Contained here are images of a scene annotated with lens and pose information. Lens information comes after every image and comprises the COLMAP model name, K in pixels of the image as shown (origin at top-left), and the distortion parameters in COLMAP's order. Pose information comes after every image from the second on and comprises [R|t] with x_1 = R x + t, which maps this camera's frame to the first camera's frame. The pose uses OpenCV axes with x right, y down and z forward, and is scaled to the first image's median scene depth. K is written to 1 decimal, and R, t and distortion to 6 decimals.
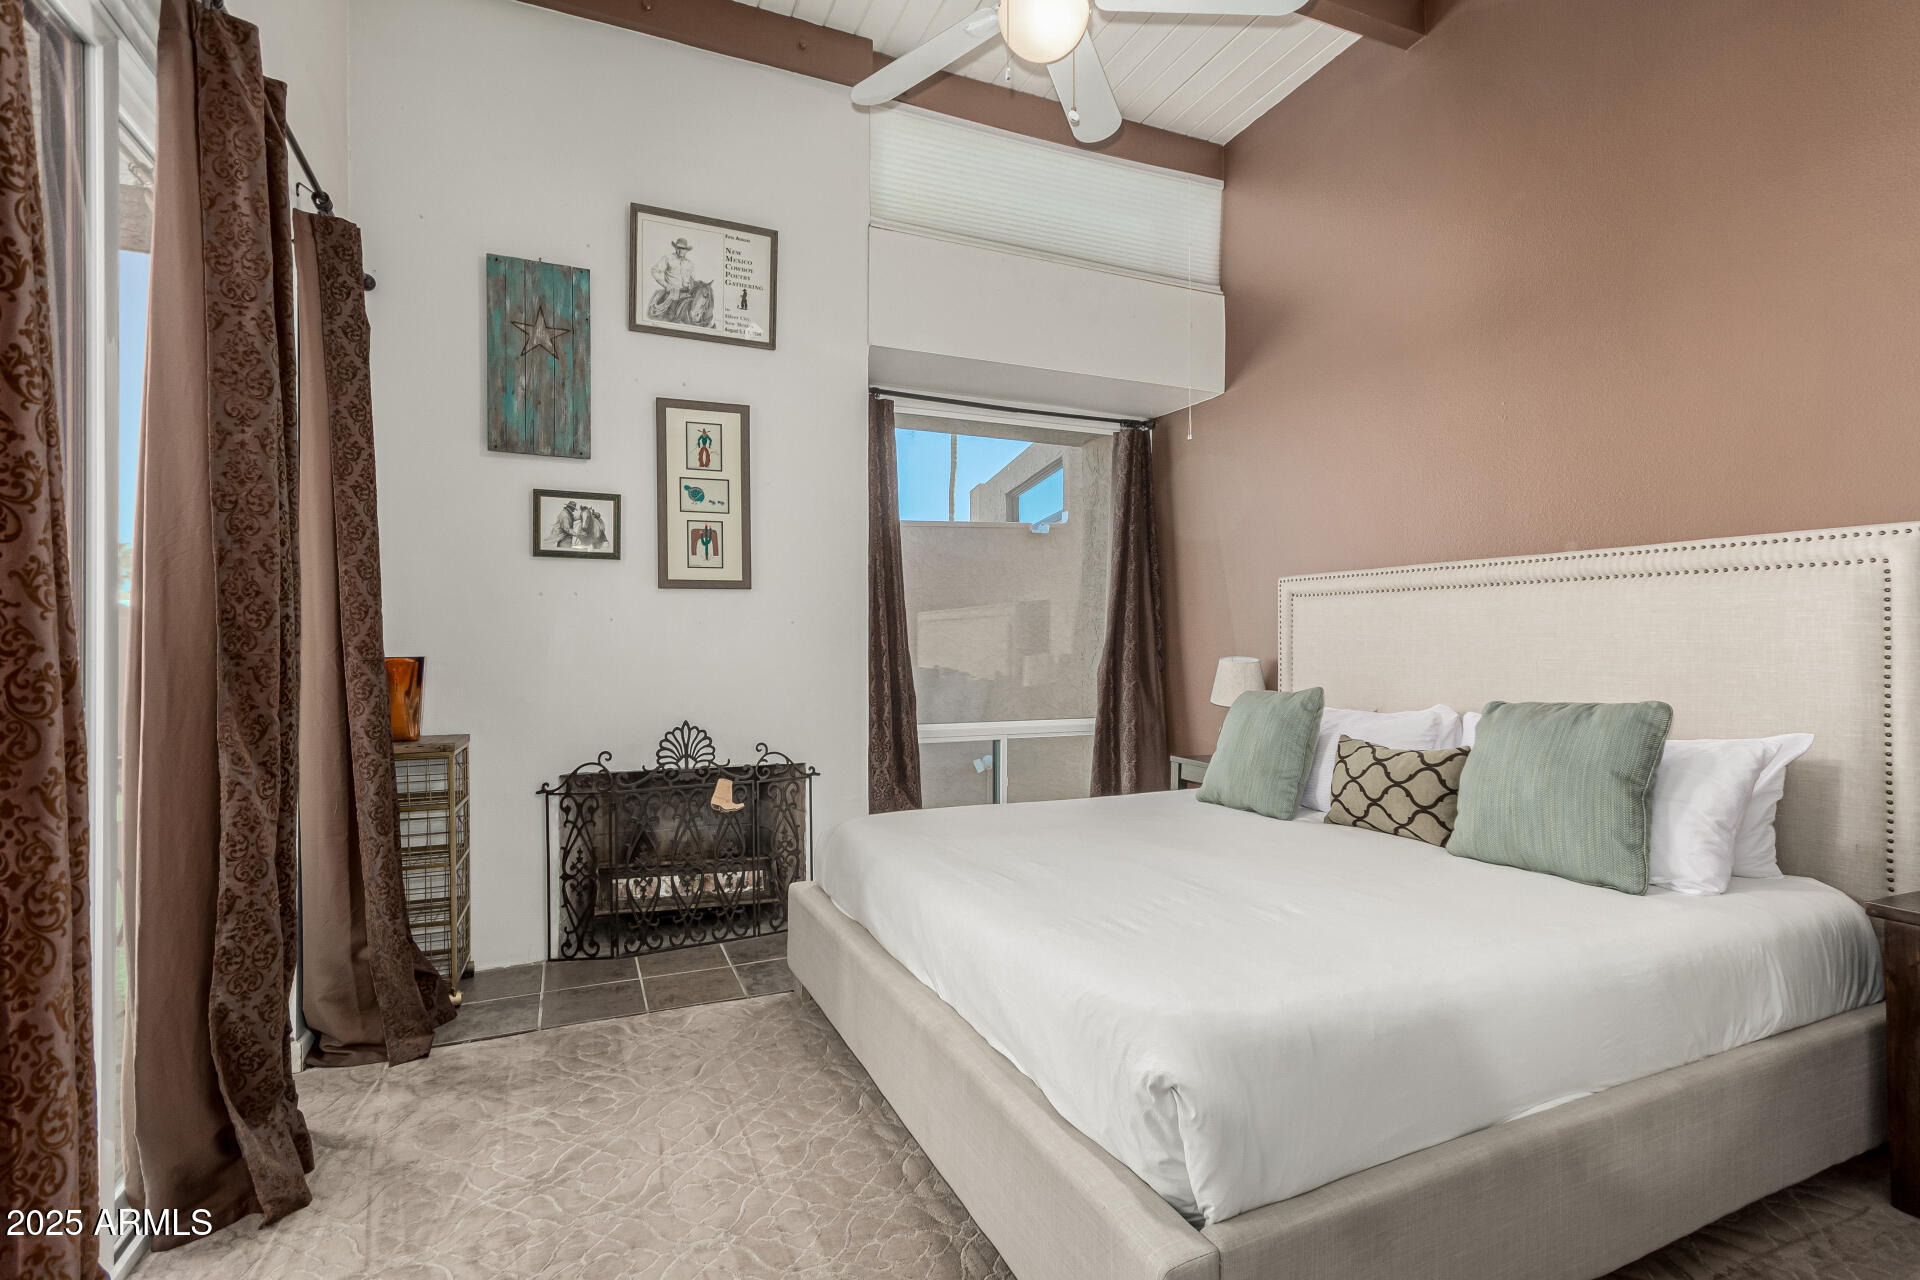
lens RADIAL K [[916.9, 0, 959.2], [0, 916.9, 635.0], [0, 0, 1]] dist [0.002103, 0.001635]
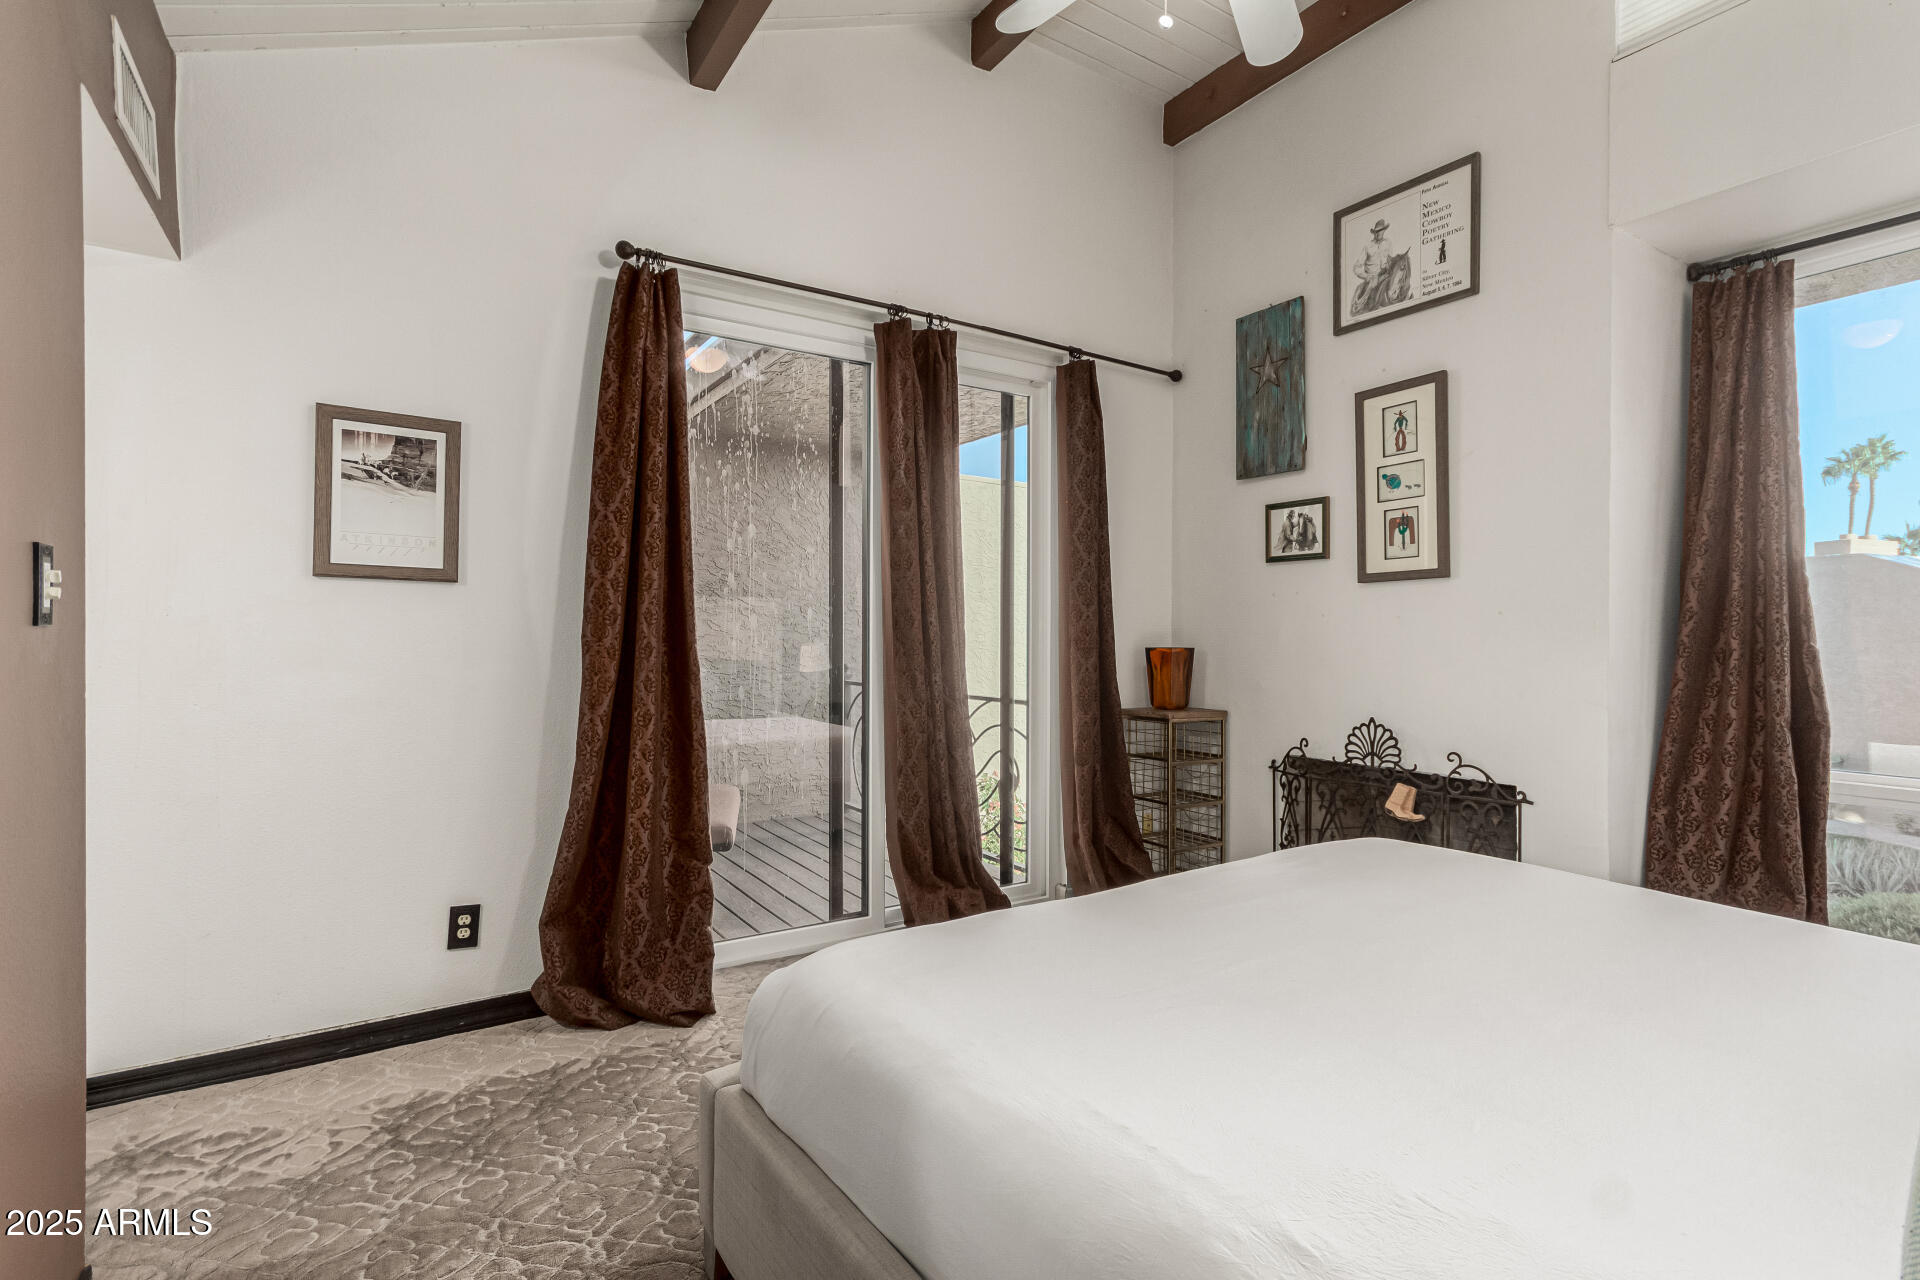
lens RADIAL K [[916.9, 0, 959.3], [0, 916.9, 643.7], [0, 0, 1]] dist [0.002103, 0.001635]
pose [[0.159300, 0.005256, -0.987216, 0.592131], [-0.000276, 0.999986, 0.005279, 0.010070], [0.987230, -0.000568, 0.159299, 0.410035]]
